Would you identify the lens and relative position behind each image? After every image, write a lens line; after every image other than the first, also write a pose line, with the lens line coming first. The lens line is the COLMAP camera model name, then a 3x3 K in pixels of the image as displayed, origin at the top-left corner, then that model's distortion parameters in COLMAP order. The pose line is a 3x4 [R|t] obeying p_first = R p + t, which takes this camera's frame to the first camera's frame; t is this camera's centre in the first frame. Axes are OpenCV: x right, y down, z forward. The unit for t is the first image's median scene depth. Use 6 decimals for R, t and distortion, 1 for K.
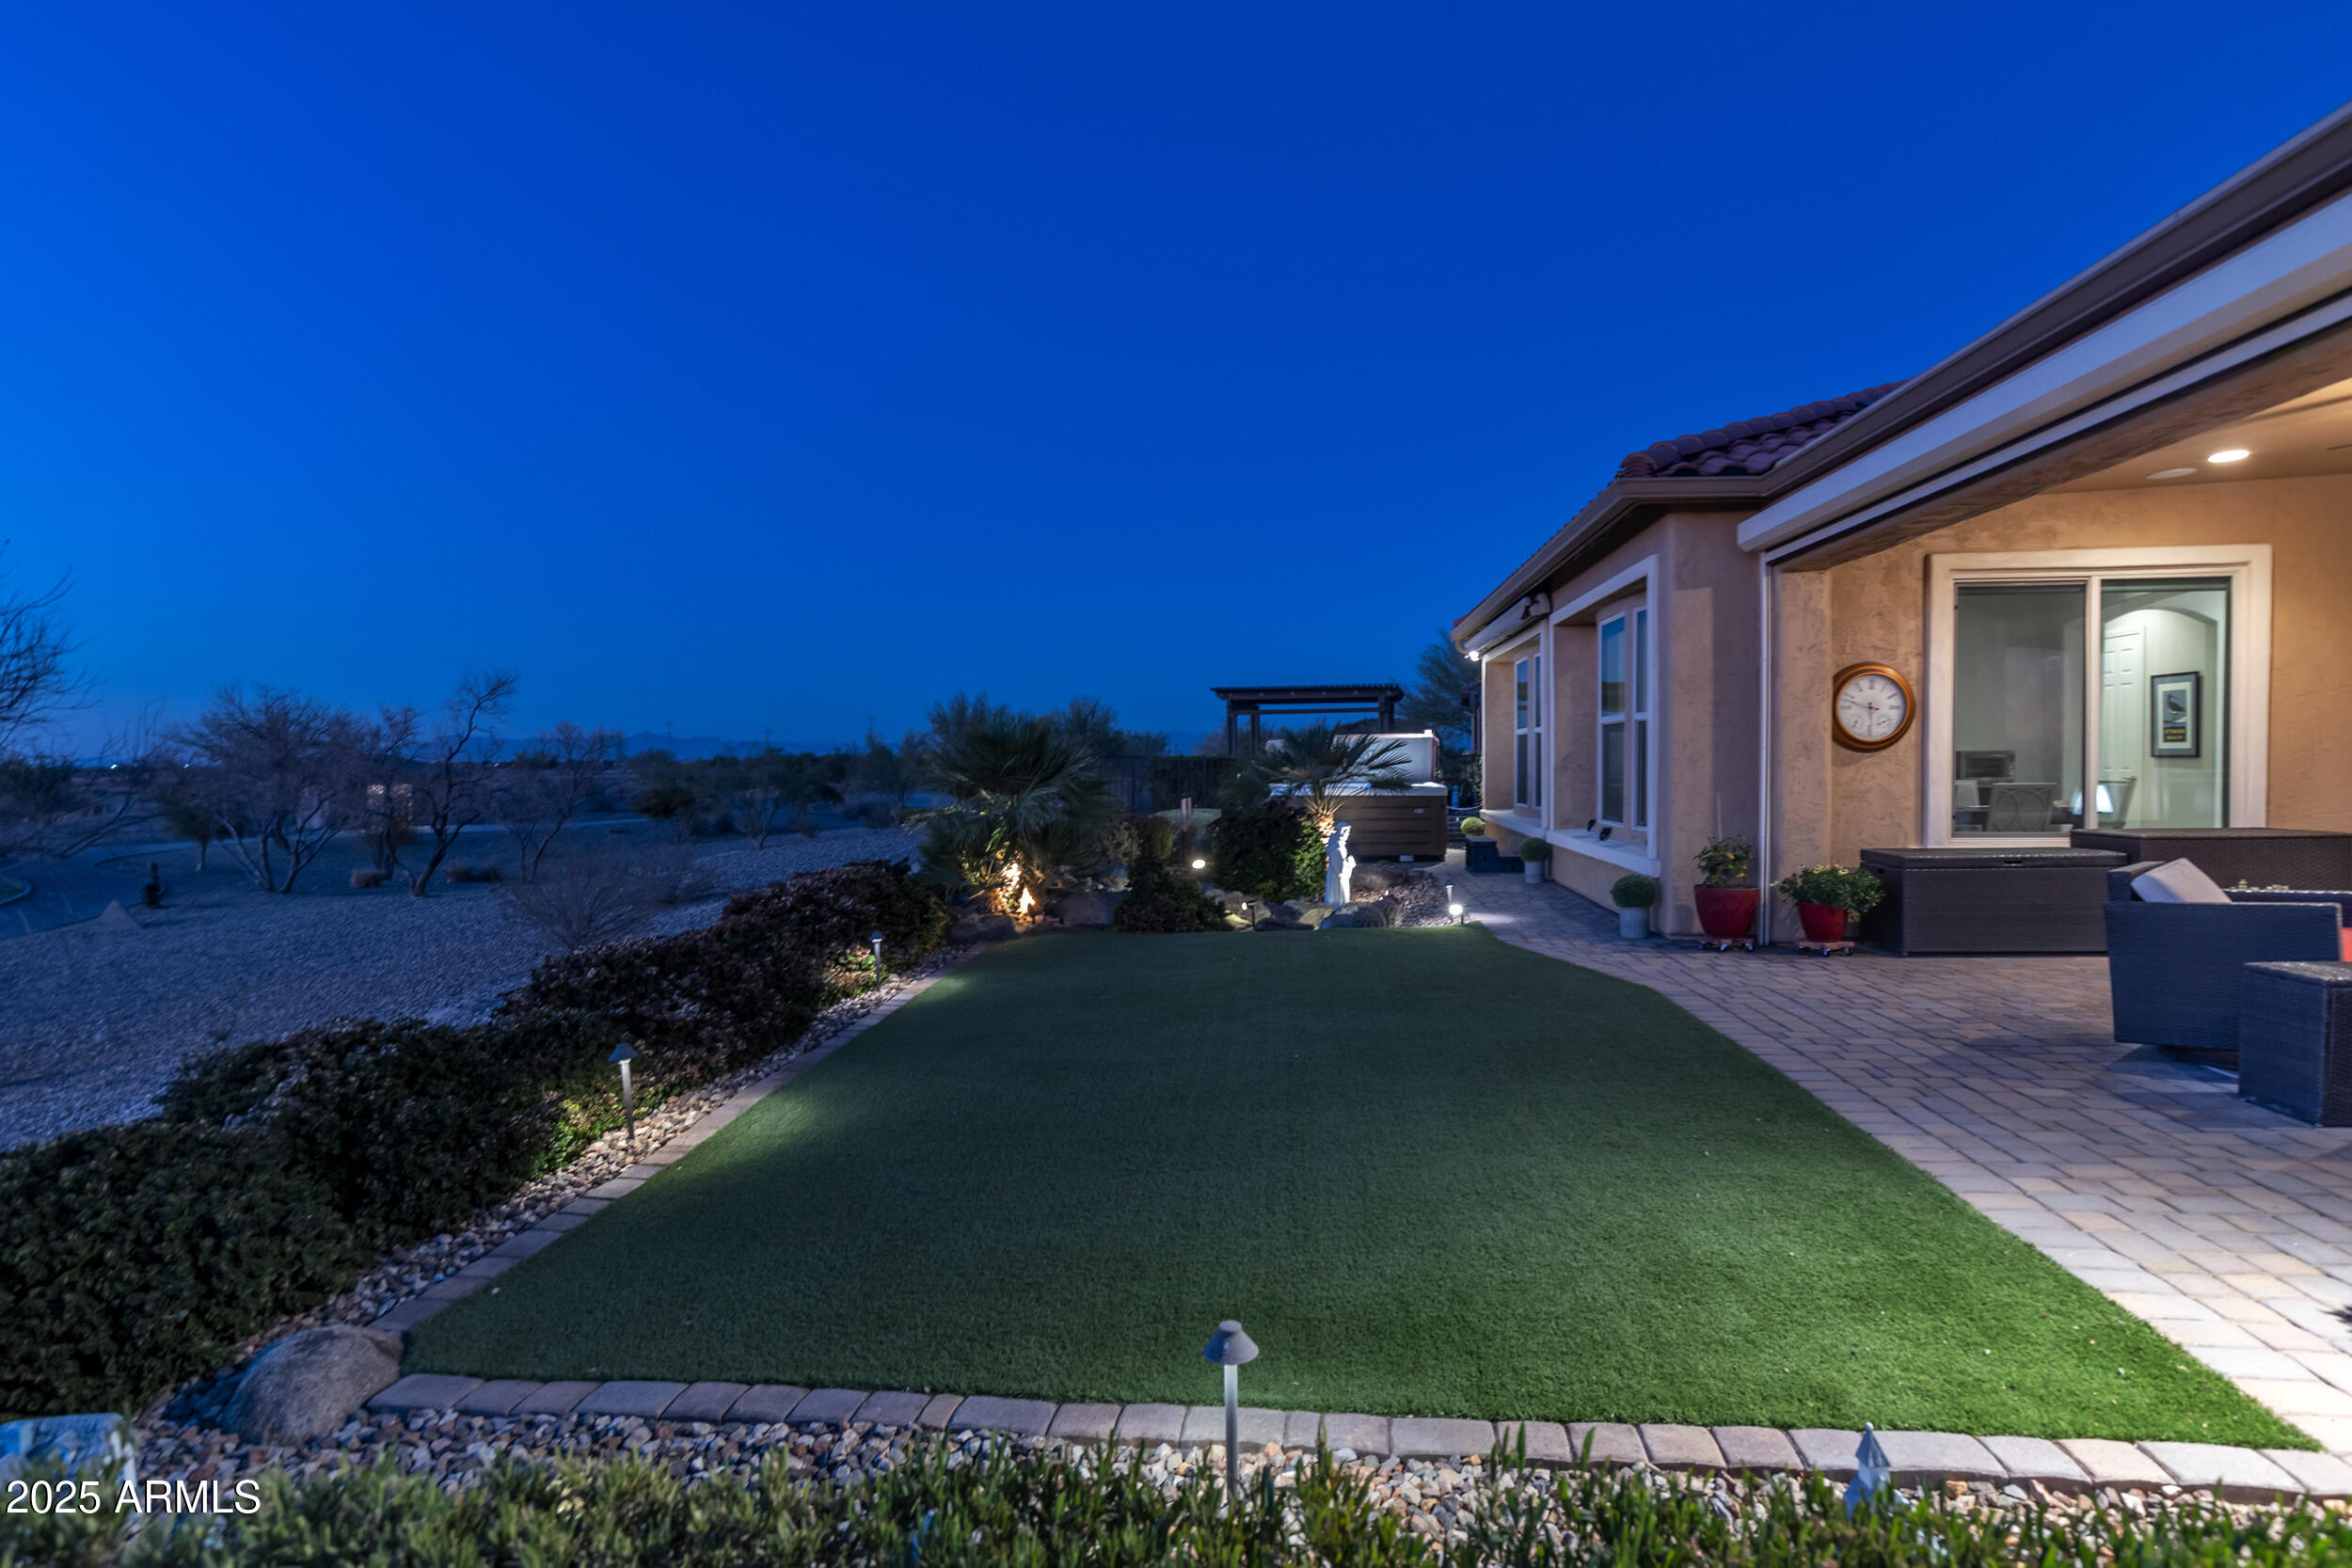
lens RADIAL K [[1258.2, 0, 1179.4], [0, 1258.2, 774.5], [0, 0, 1]] dist [0.003461, -0.004018]
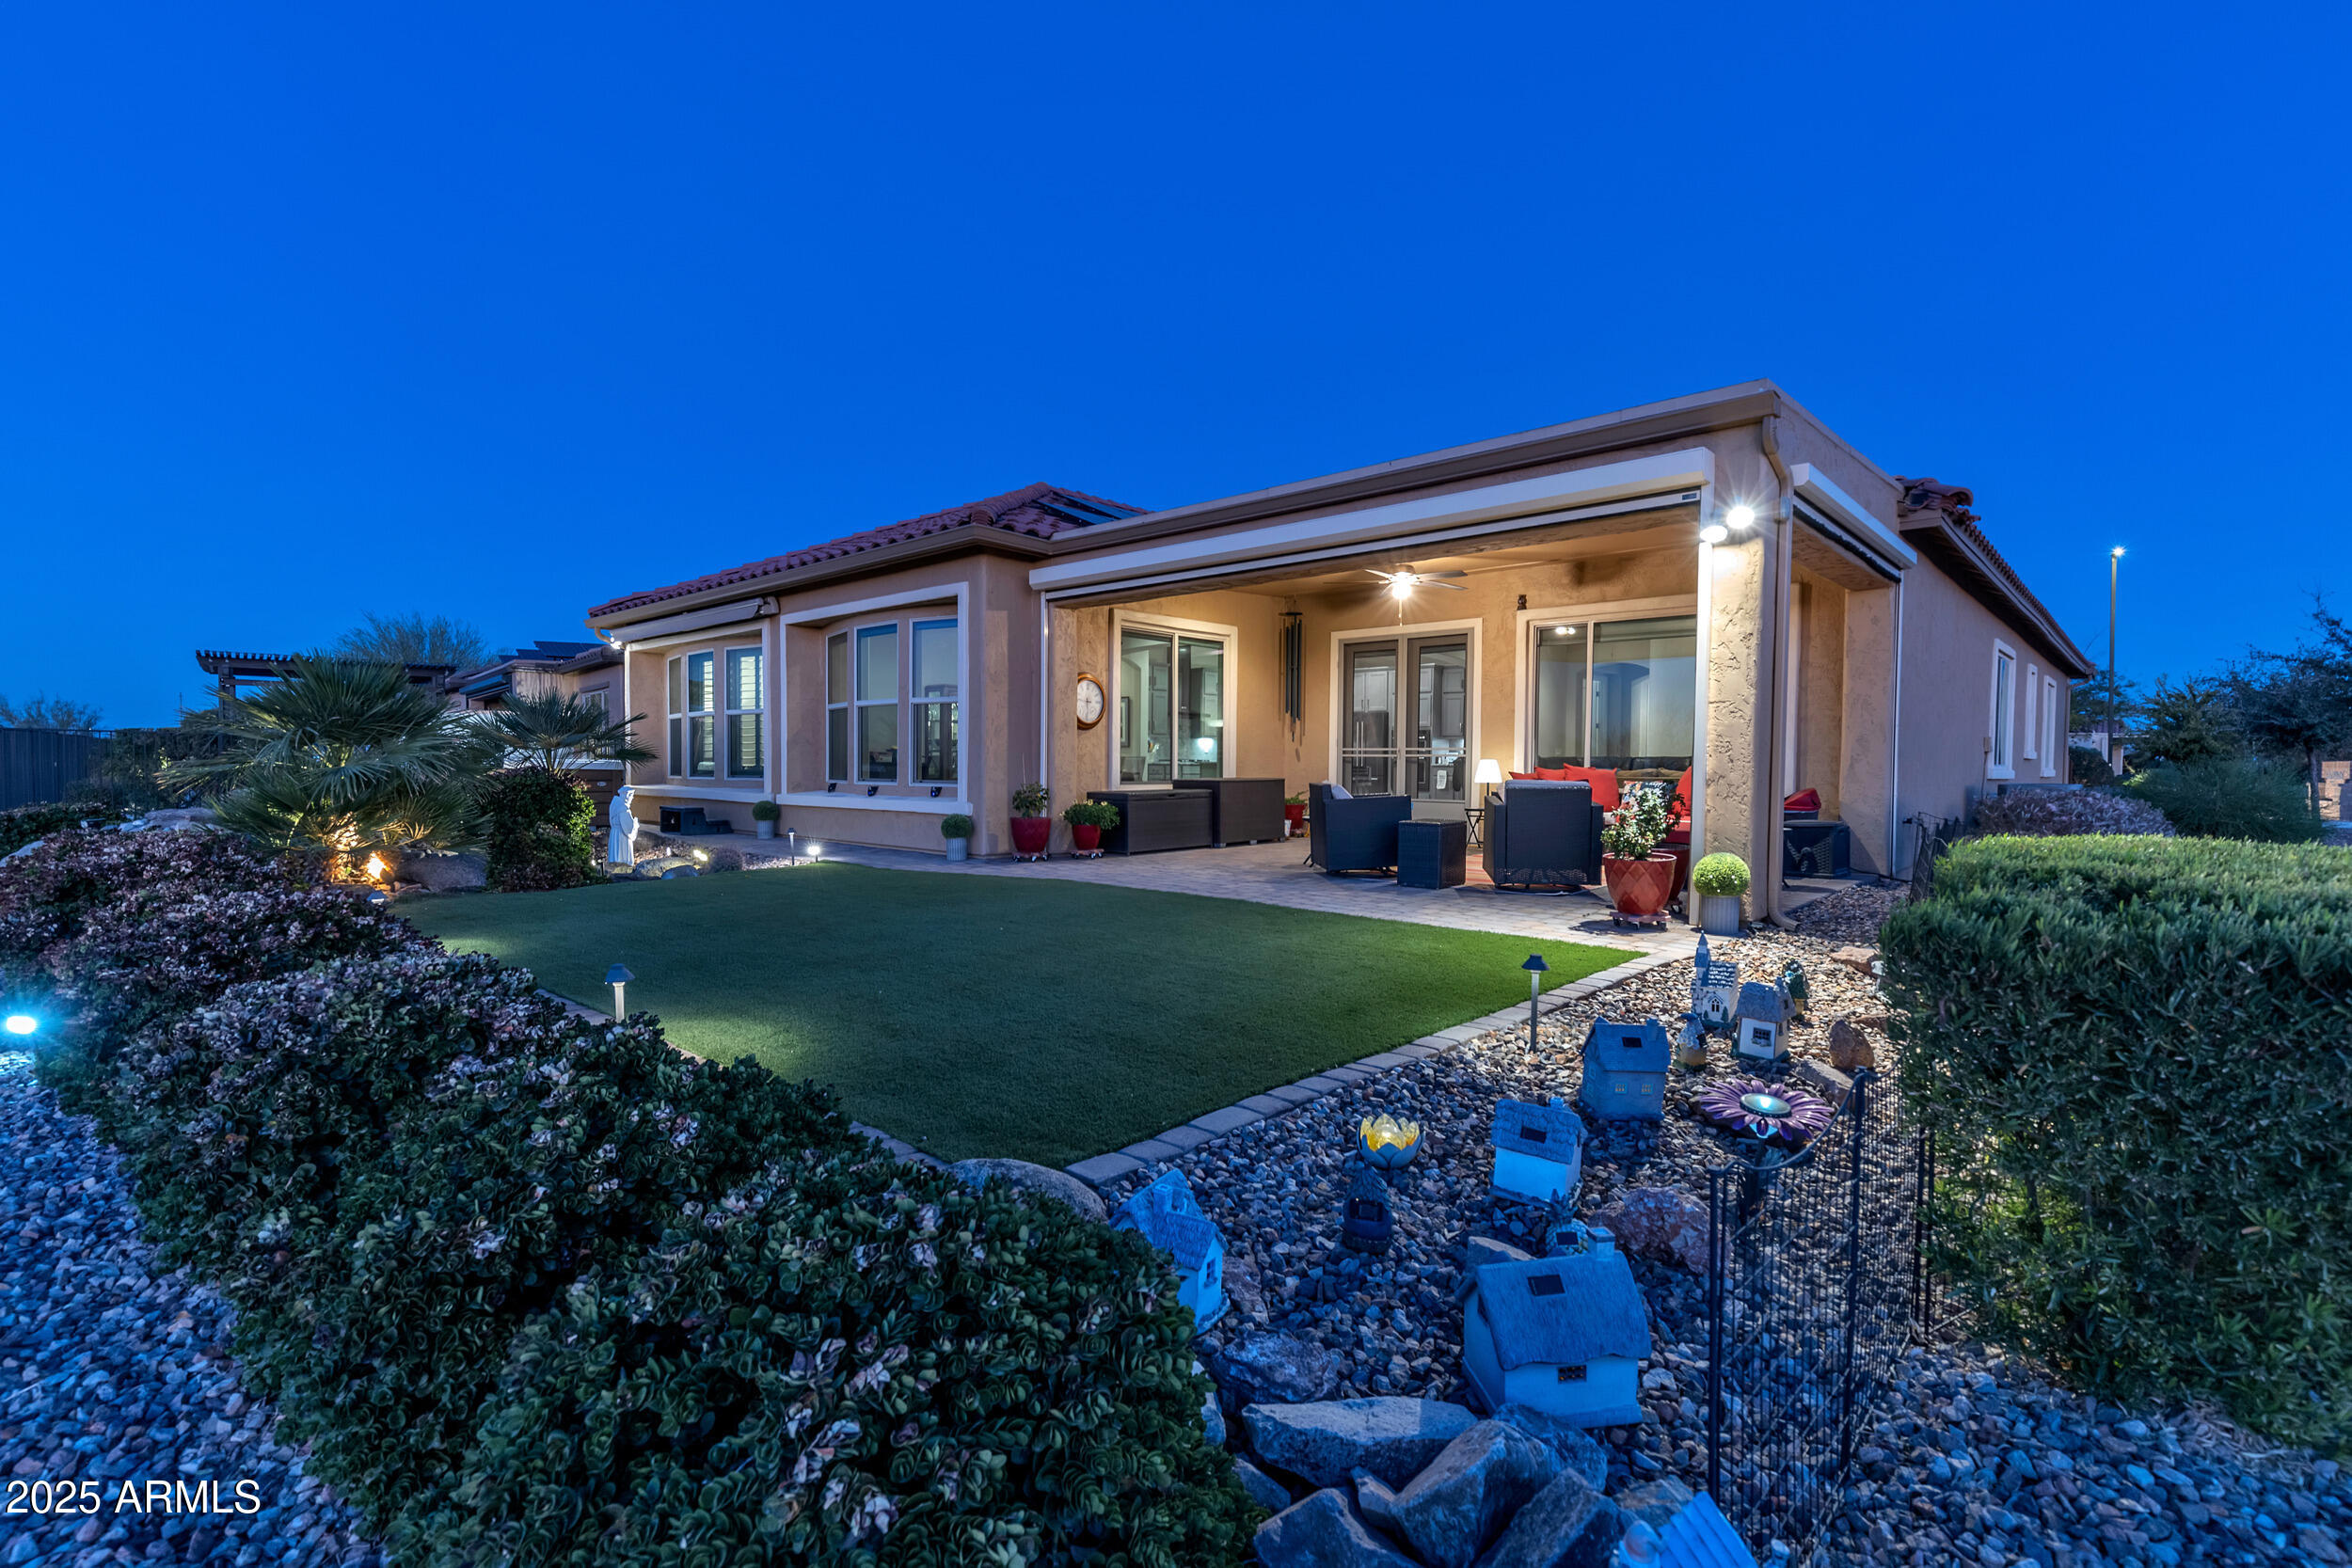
lens RADIAL K [[1069.6, 0, 1178.1], [0, 1069.6, 793.9], [0, 0, 1]] dist [0.001071, -0.000108]
pose [[0.600155, -0.009499, 0.799827, -0.440444], [-0.003299, 0.999892, 0.014350, 0.041444], [-0.799877, -0.011251, 0.600059, 0.114327]]
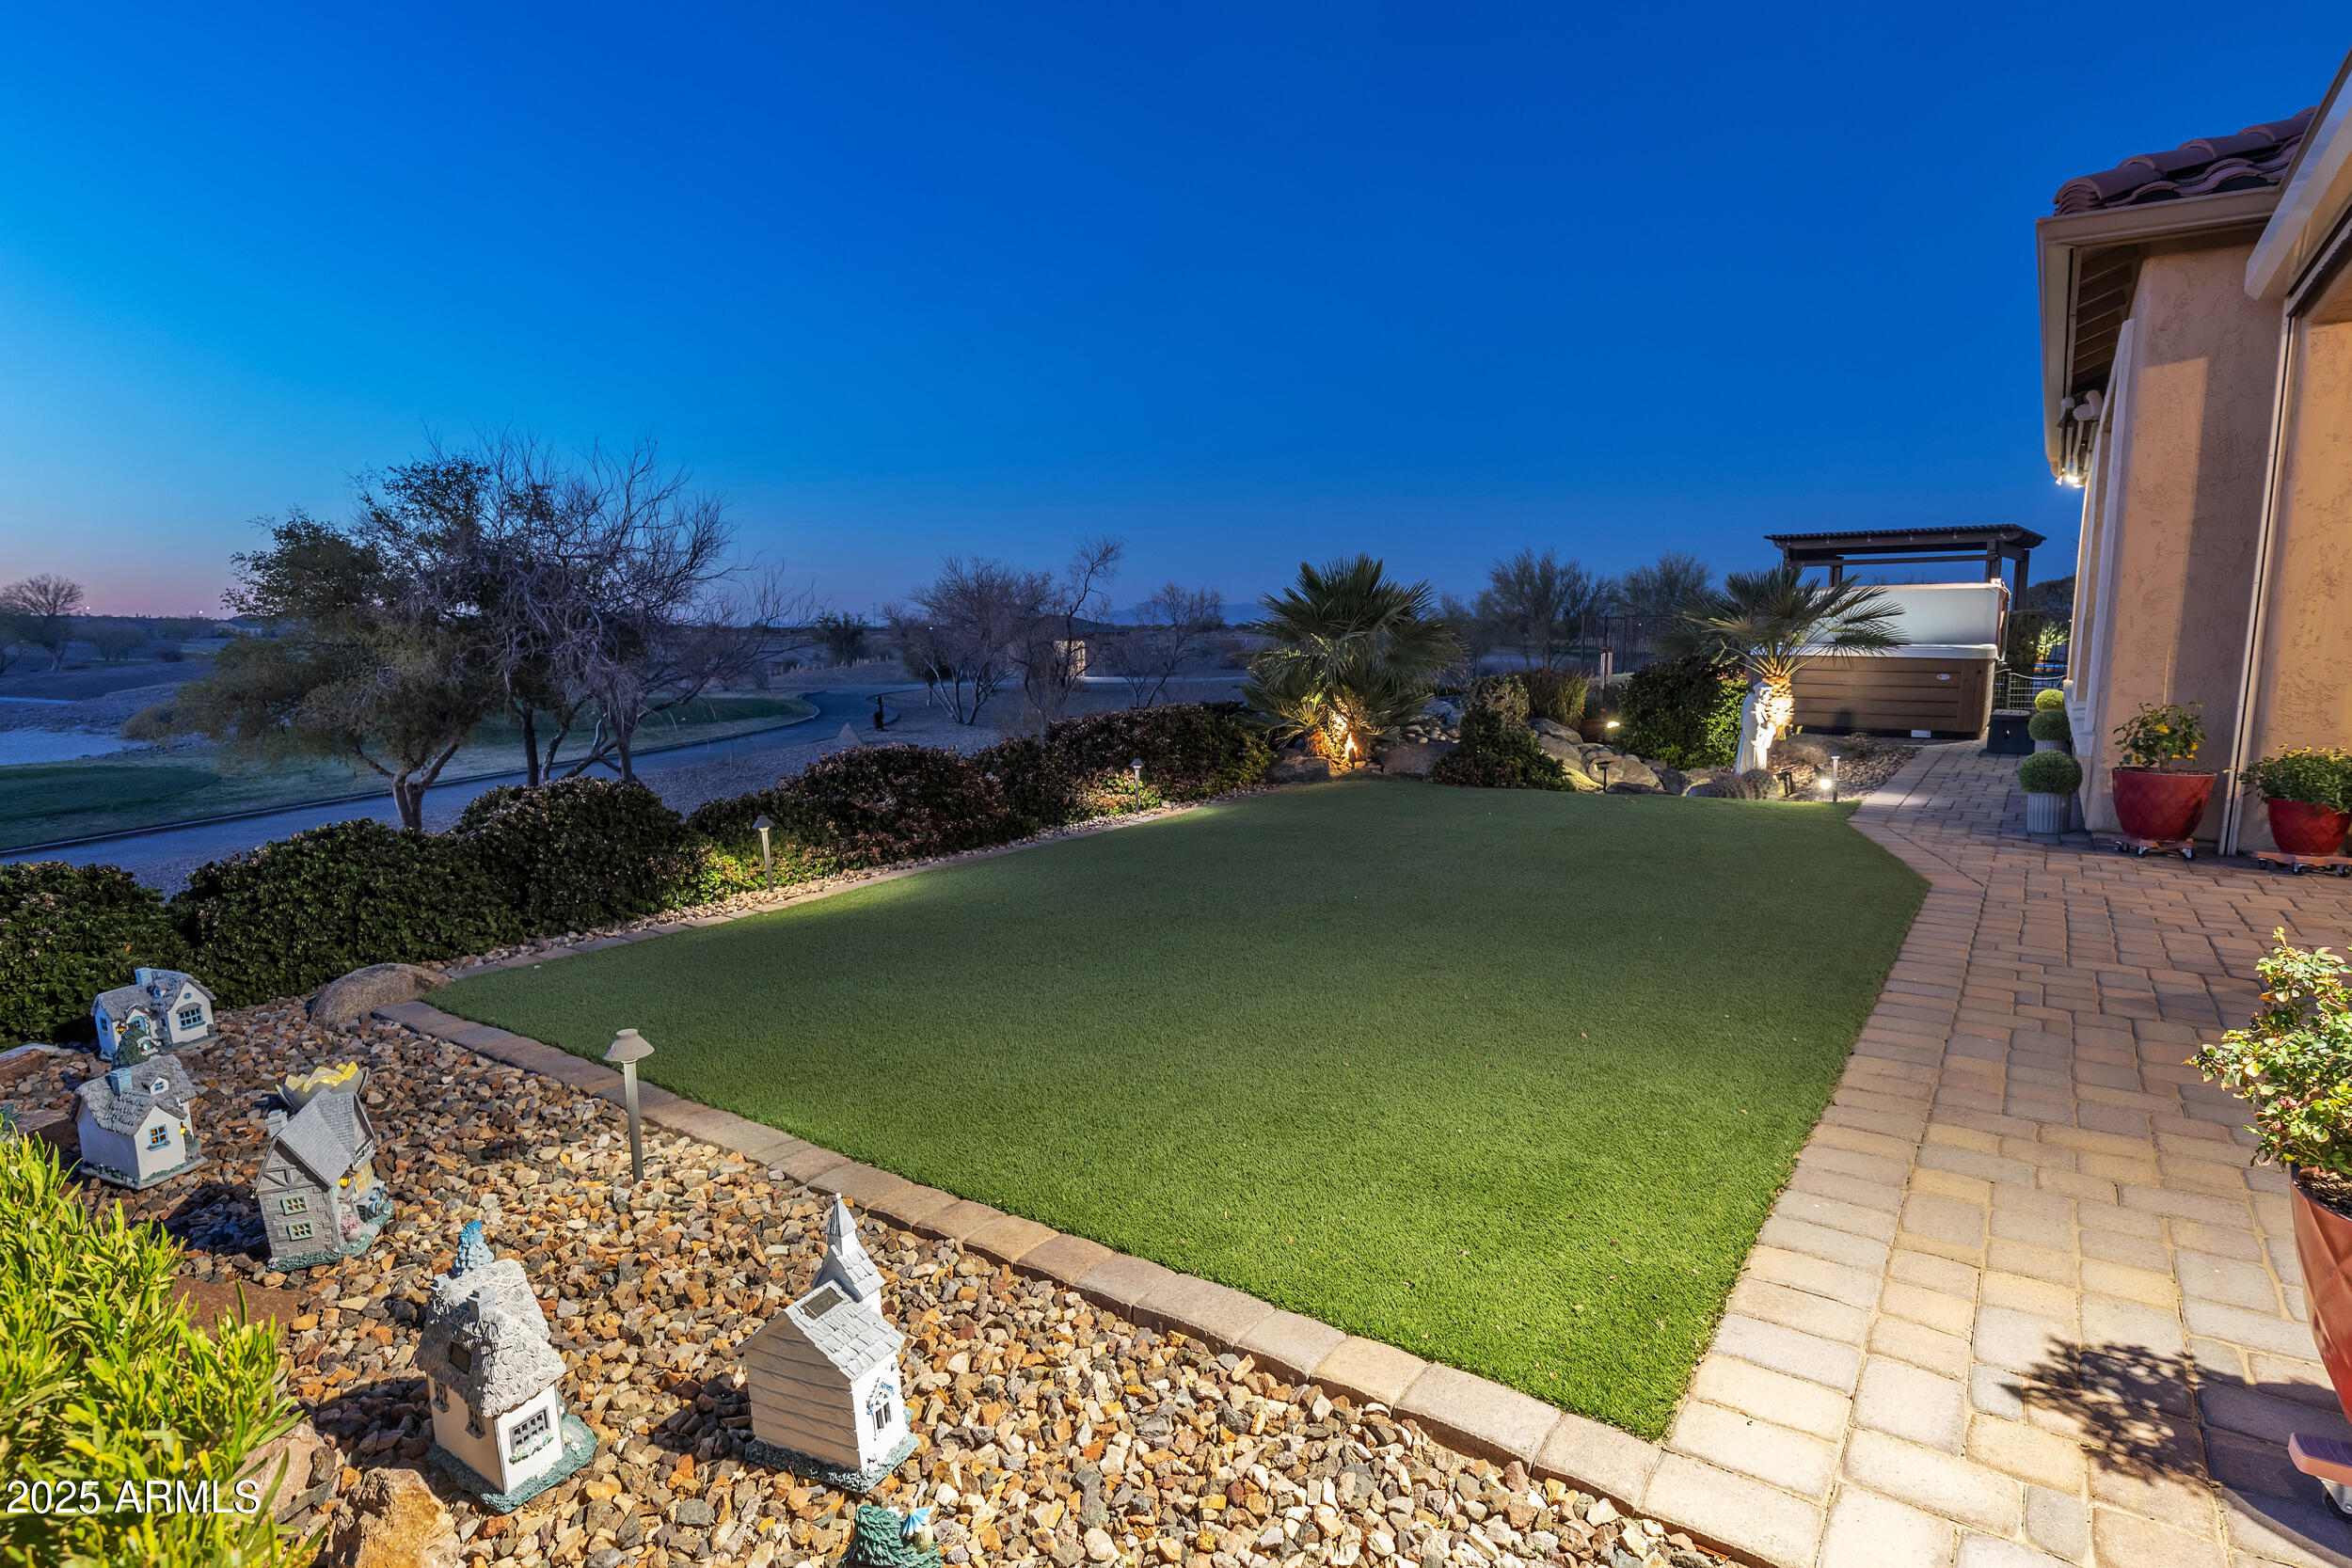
lens RADIAL K [[1258.2, 0, 1171.9], [0, 1258.2, 778.7], [0, 0, 1]] dist [0.003461, -0.004018]
pose [[0.873155, 0.067078, -0.482806, 0.274852], [-0.014340, 0.993592, 0.112110, 0.018131], [0.487232, -0.090966, 0.868522, 0.067665]]
